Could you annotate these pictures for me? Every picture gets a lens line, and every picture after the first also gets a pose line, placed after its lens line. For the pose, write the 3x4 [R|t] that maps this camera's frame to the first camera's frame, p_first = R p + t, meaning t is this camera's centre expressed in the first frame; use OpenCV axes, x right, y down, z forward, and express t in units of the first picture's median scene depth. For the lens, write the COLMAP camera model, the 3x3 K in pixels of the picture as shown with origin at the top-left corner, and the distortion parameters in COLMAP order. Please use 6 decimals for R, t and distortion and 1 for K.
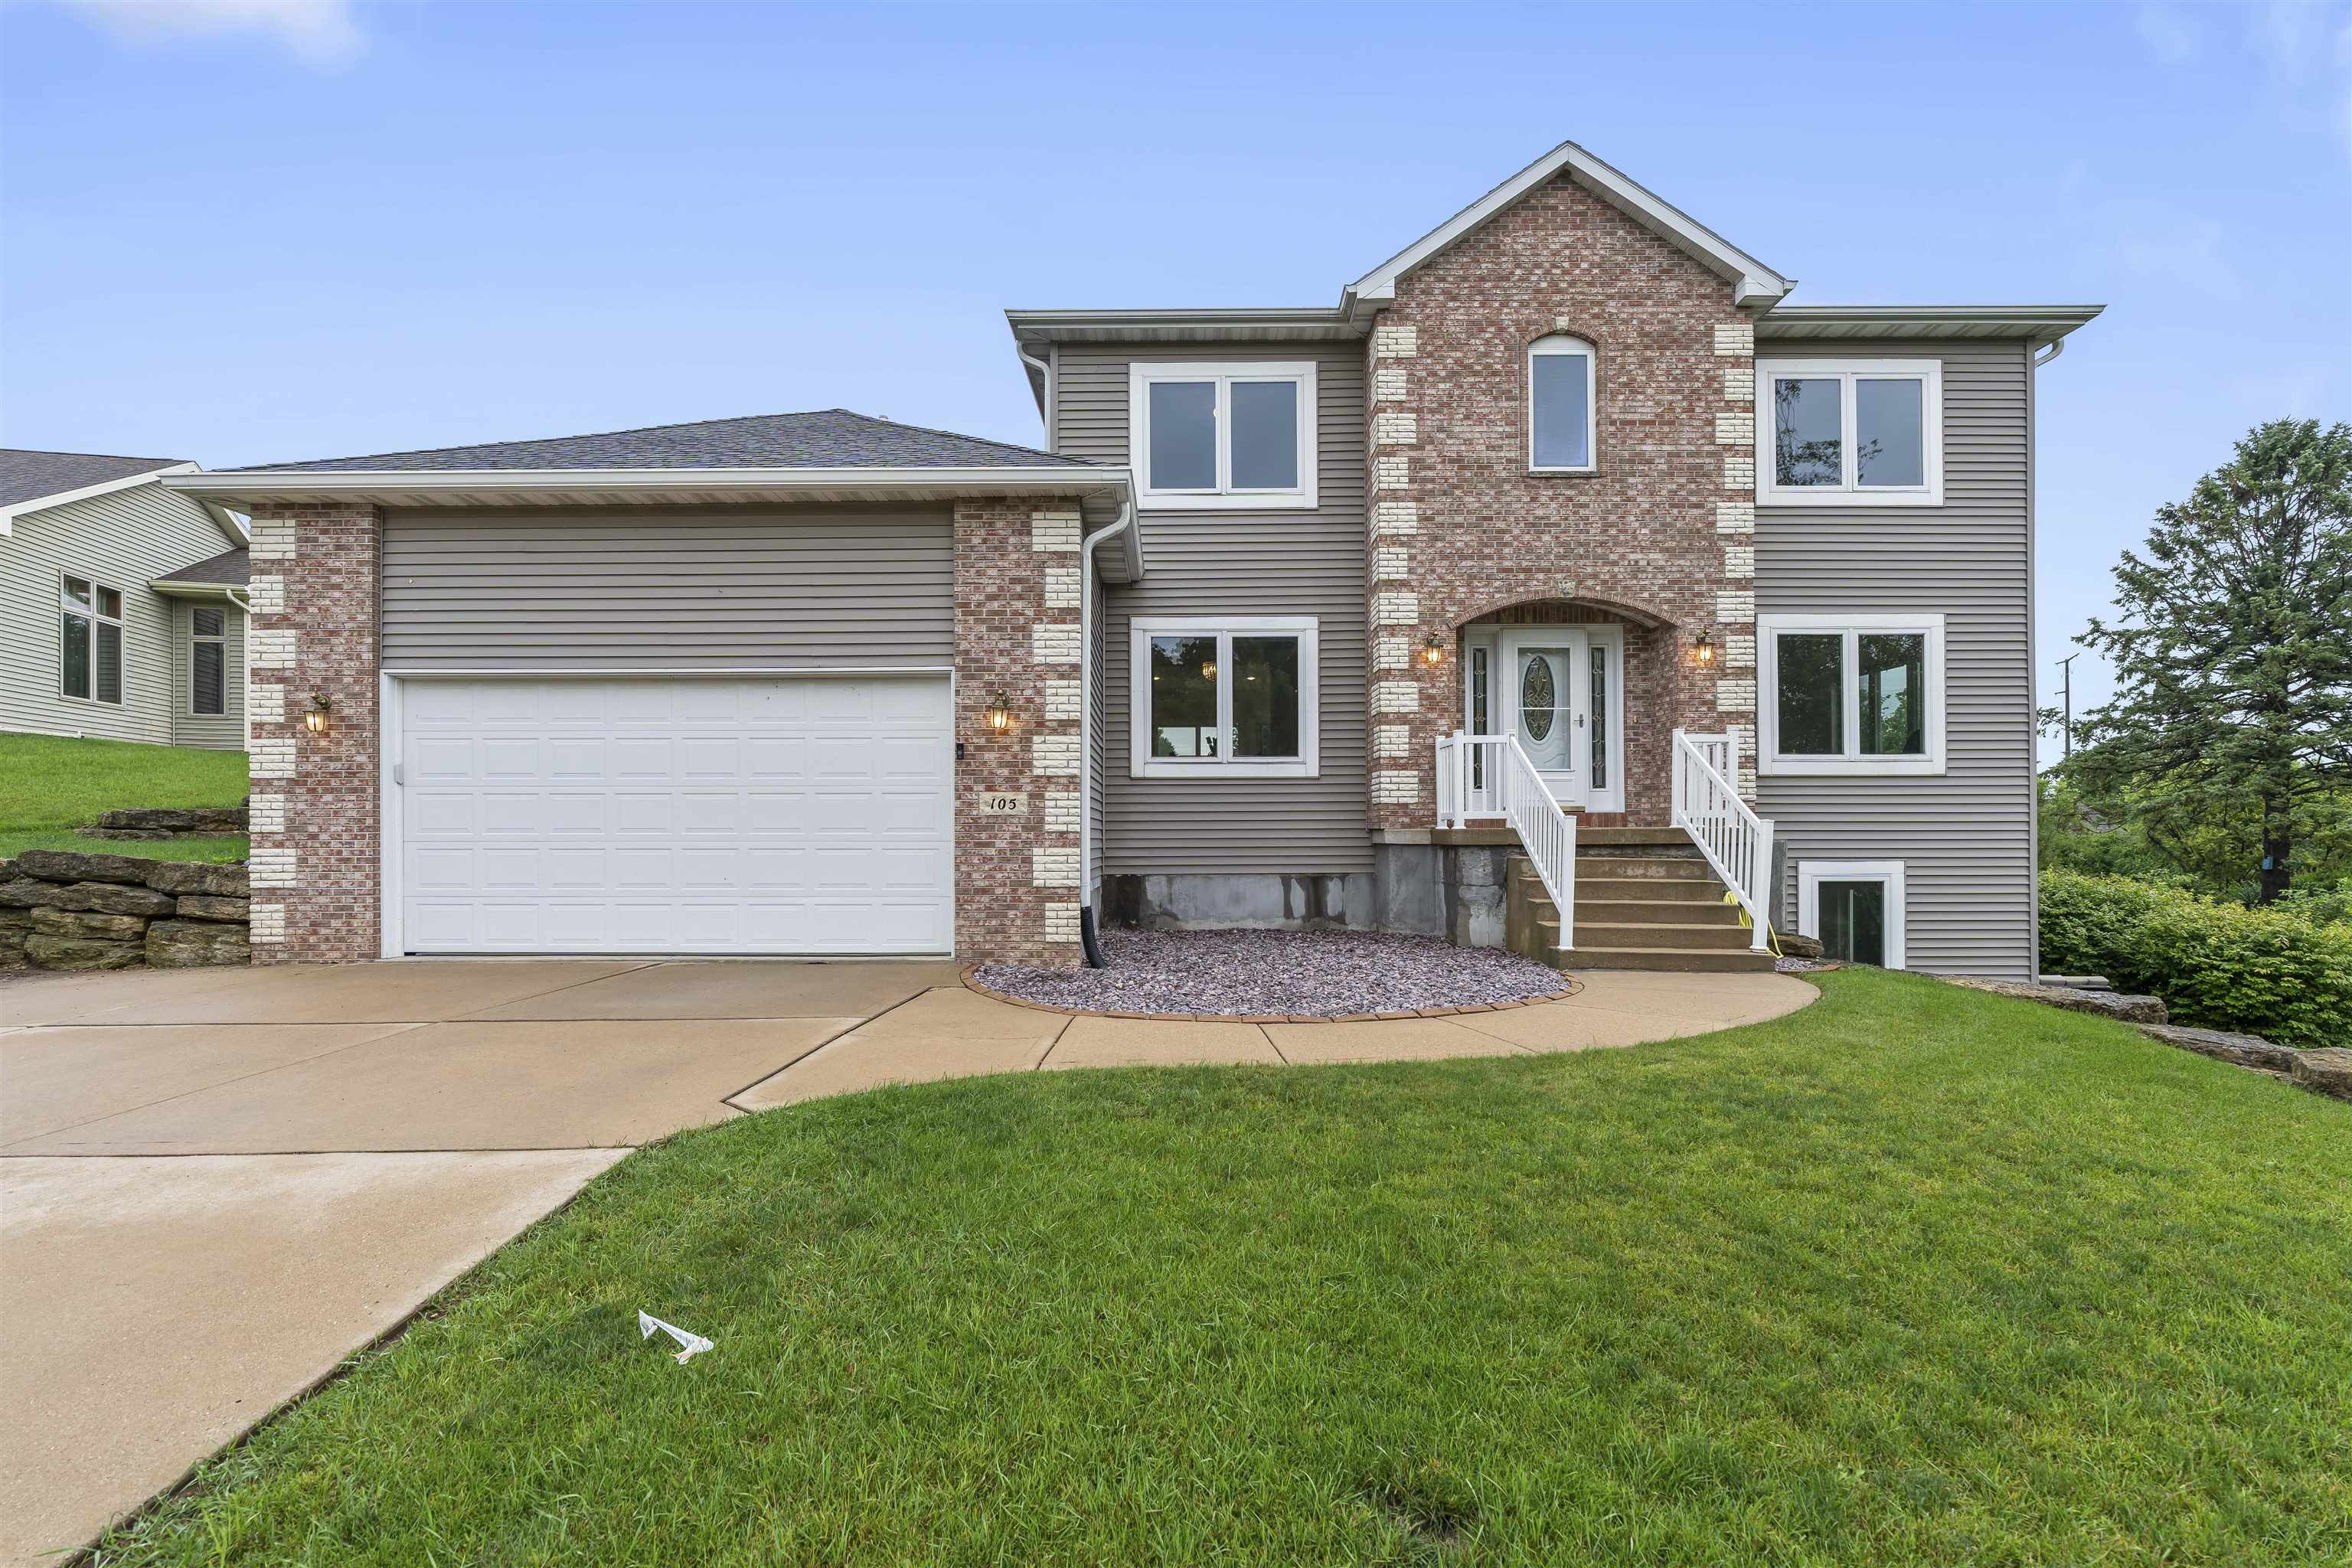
lens RADIAL K [[1069.0, 0, 1173.2], [0, 1069.0, 835.1], [0, 0, 1]] dist [-0.004913, -0.000353]
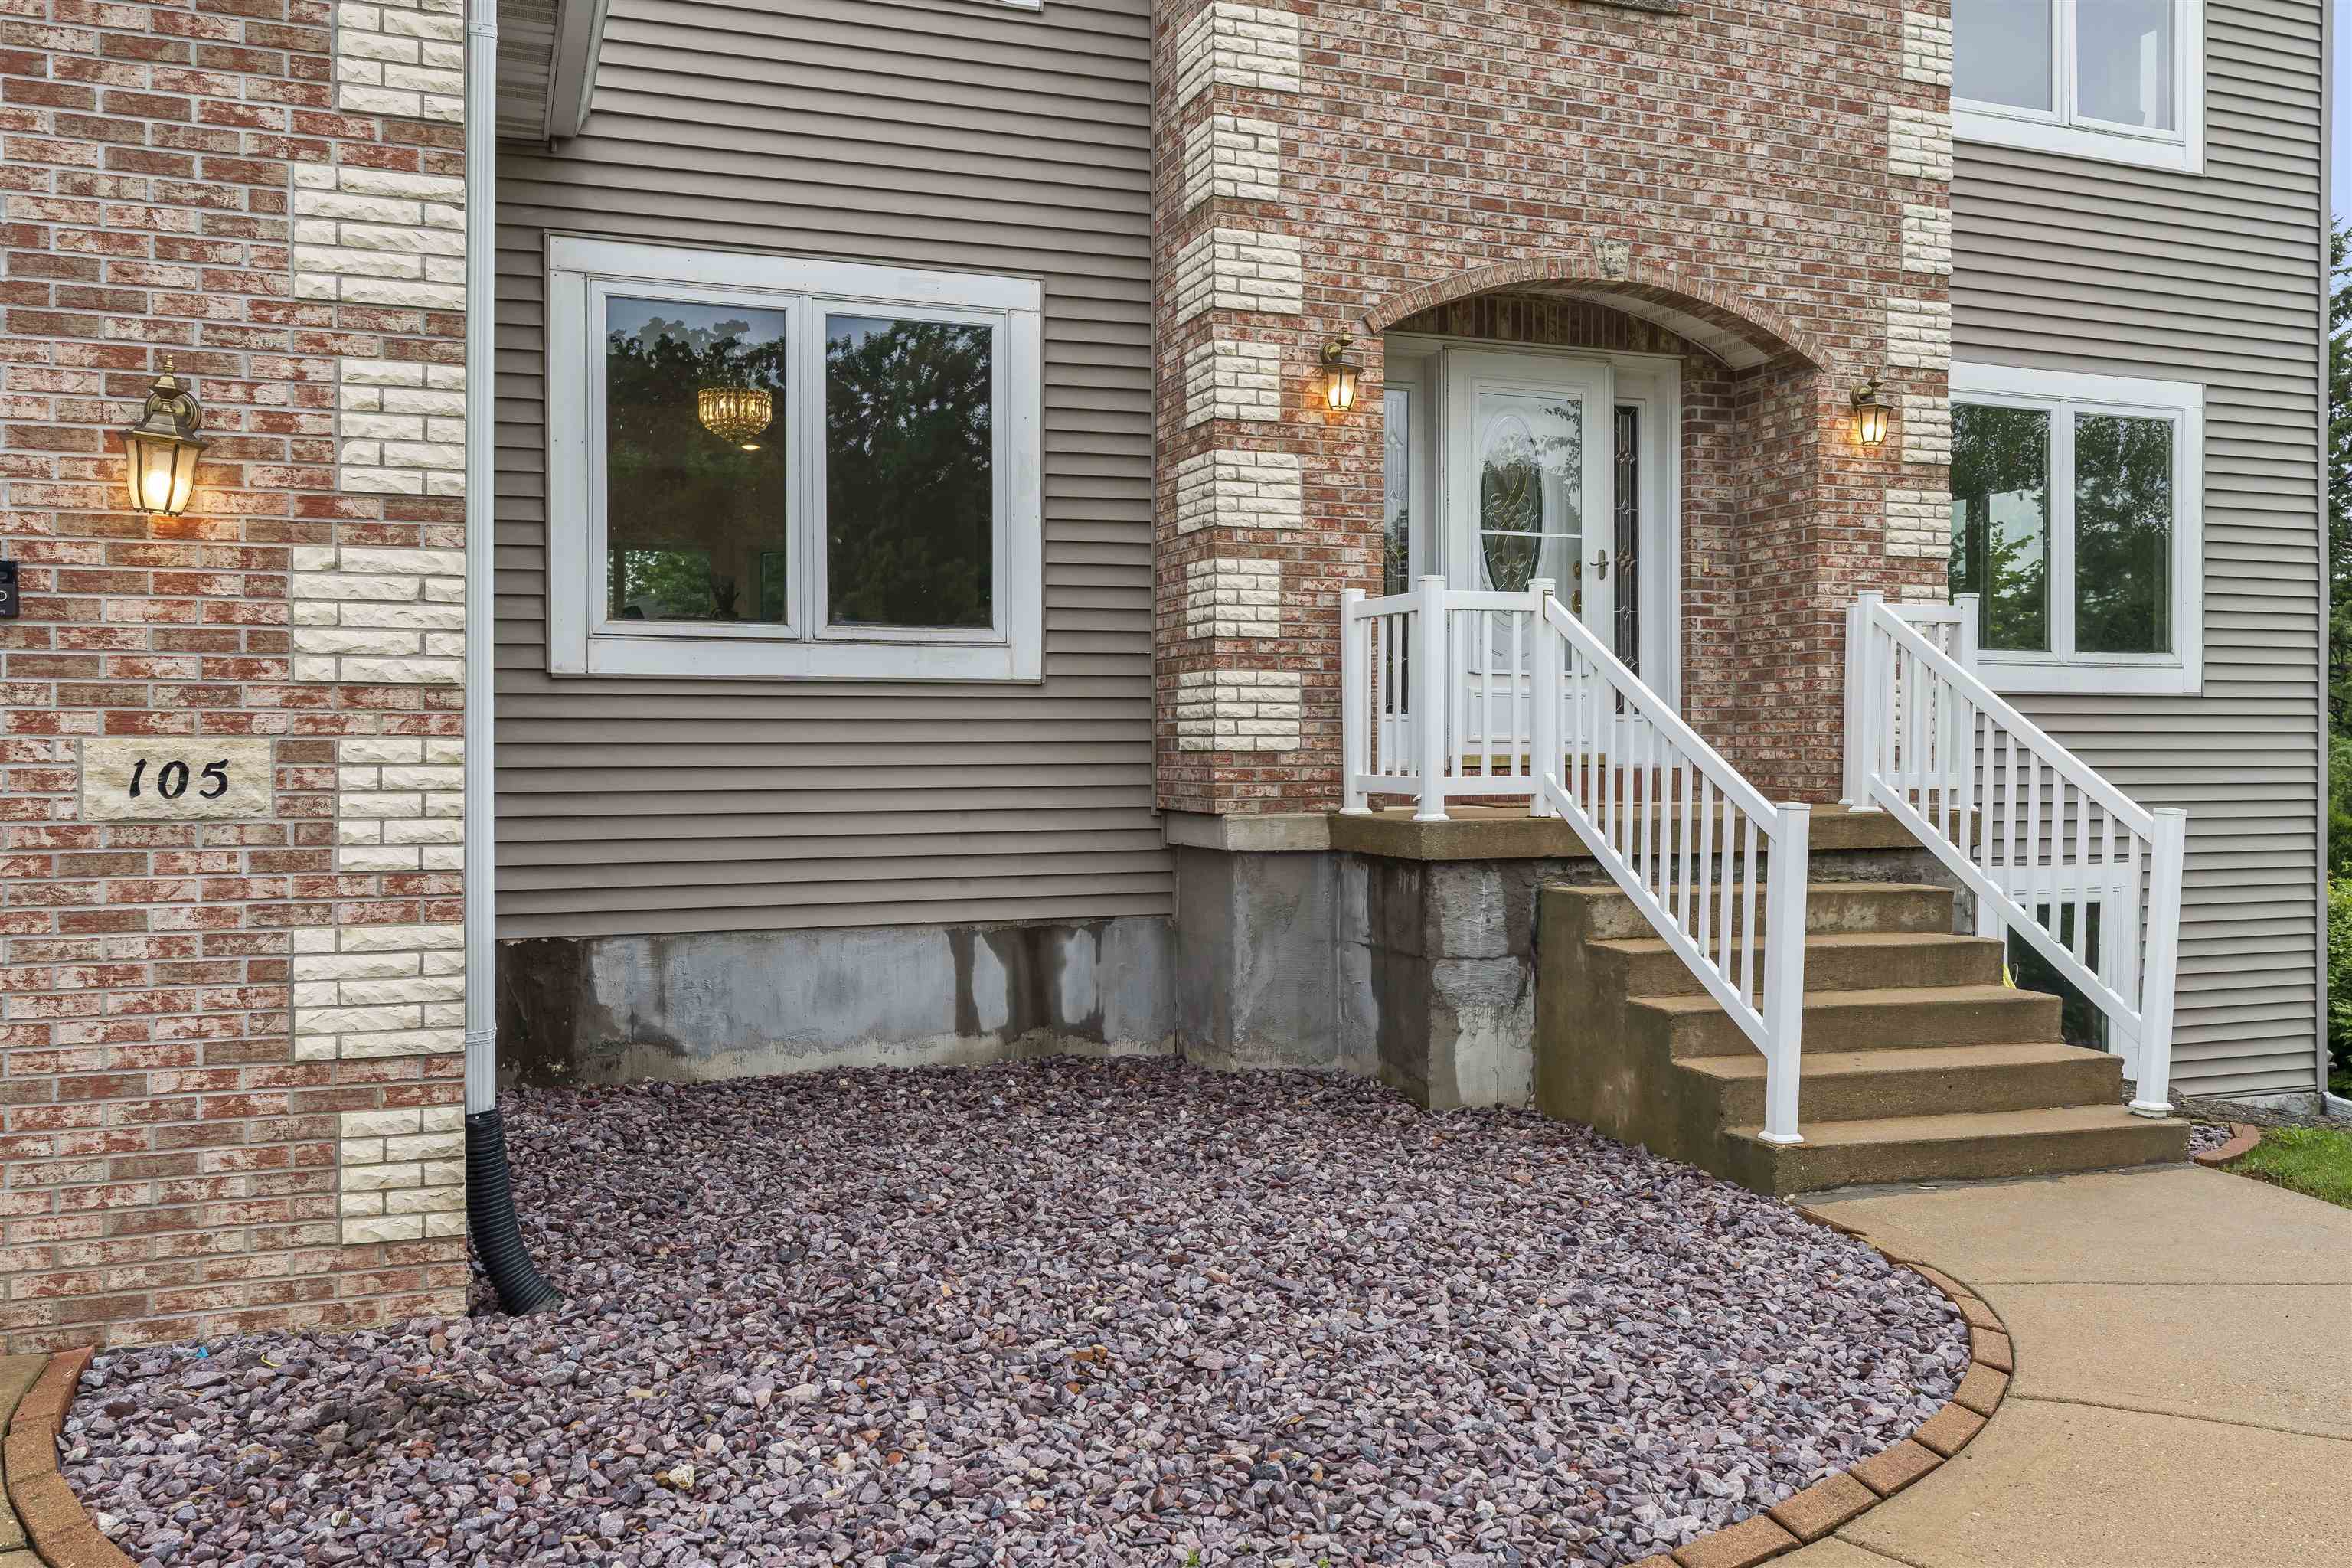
lens RADIAL K [[1859.3, 0, 1180.6], [0, 1859.3, 773.1], [0, 0, 1]] dist [-0.000839, 0.004289]
pose [[0.936062, -0.002519, 0.351826, -0.065540], [-0.001082, 0.999949, 0.010037, -0.028412], [-0.351834, -0.009776, 0.936011, 0.347201]]
